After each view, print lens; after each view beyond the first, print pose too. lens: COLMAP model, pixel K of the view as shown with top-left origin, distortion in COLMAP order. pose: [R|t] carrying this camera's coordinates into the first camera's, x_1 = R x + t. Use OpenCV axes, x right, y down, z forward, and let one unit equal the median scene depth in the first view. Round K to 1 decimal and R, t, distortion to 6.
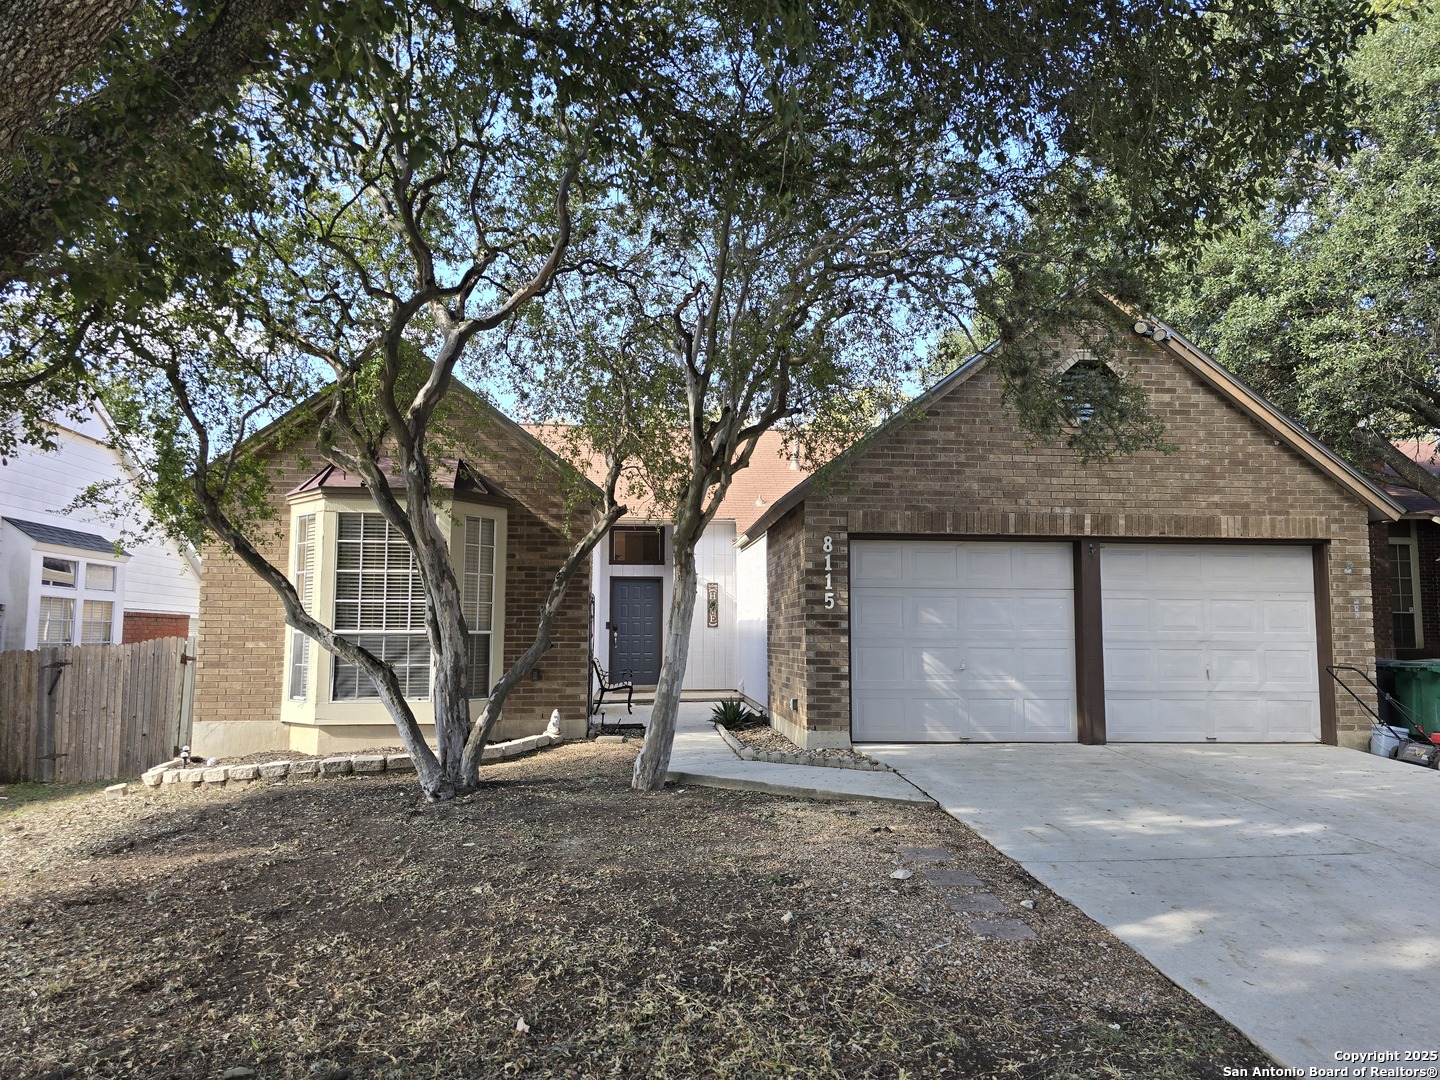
lens RADIAL K [[973.5, 0, 712.4], [0, 973.5, 542.6], [0, 0, 1]] dist [0.057988, -0.045642]
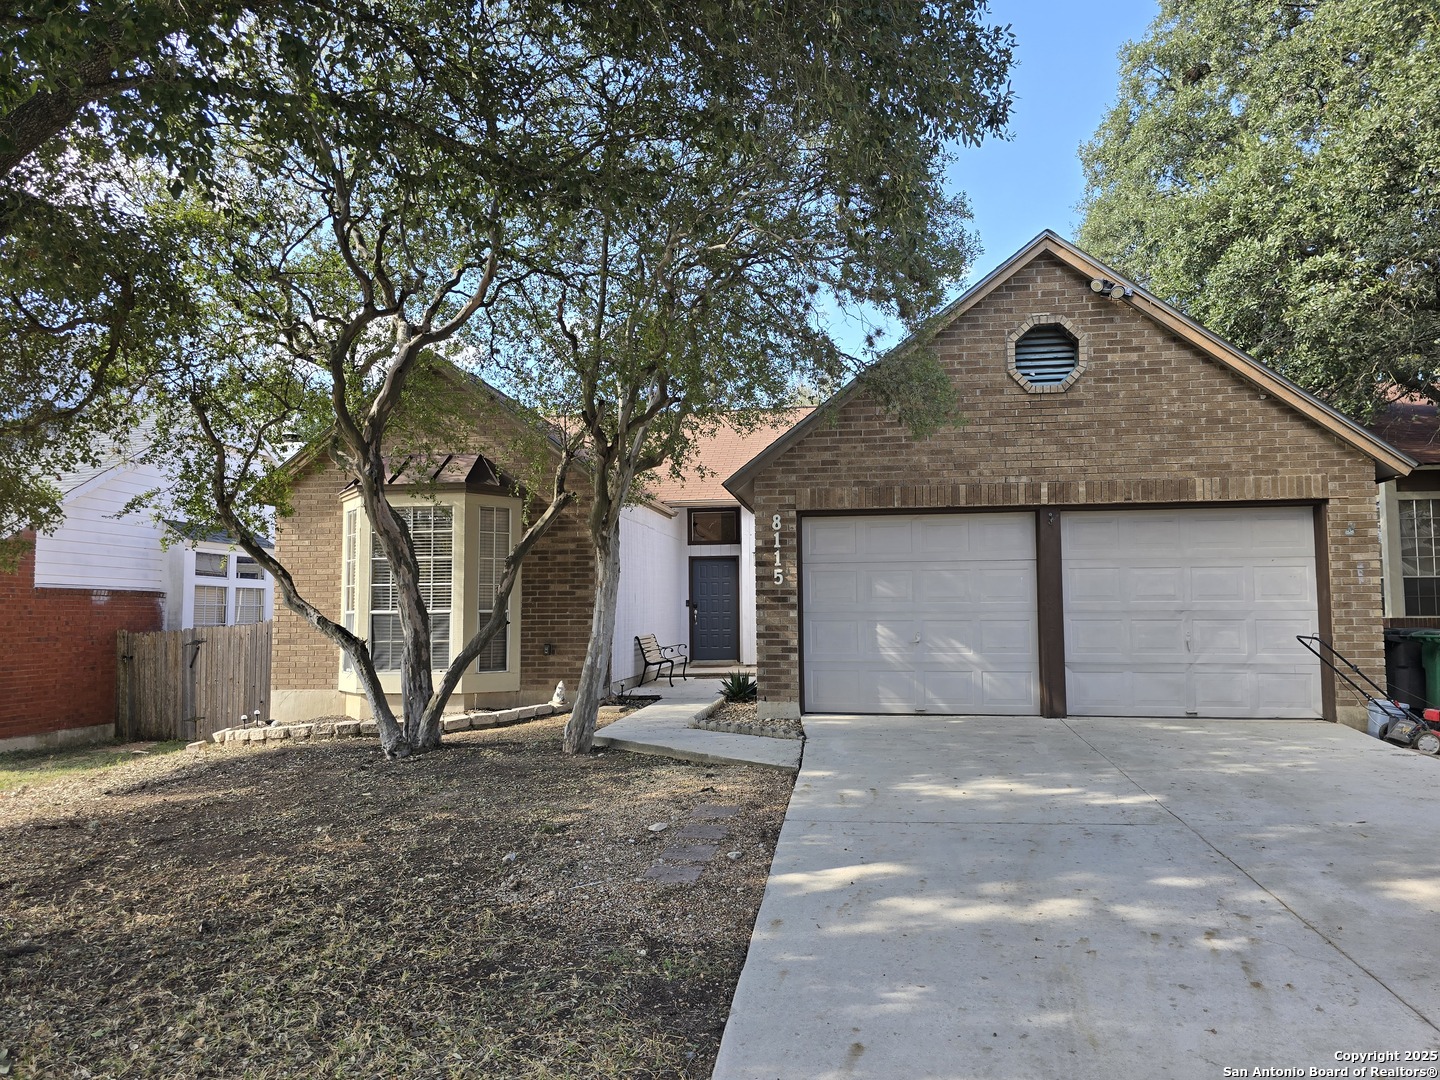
lens RADIAL K [[973.5, 0, 710.2], [0, 973.5, 536.7], [0, 0, 1]] dist [0.057988, -0.045642]
pose [[0.974879, -0.029164, -0.220816, 0.273405], [0.032835, 0.999377, 0.012968, 0.001391], [0.220300, -0.019893, 0.975229, -0.024383]]
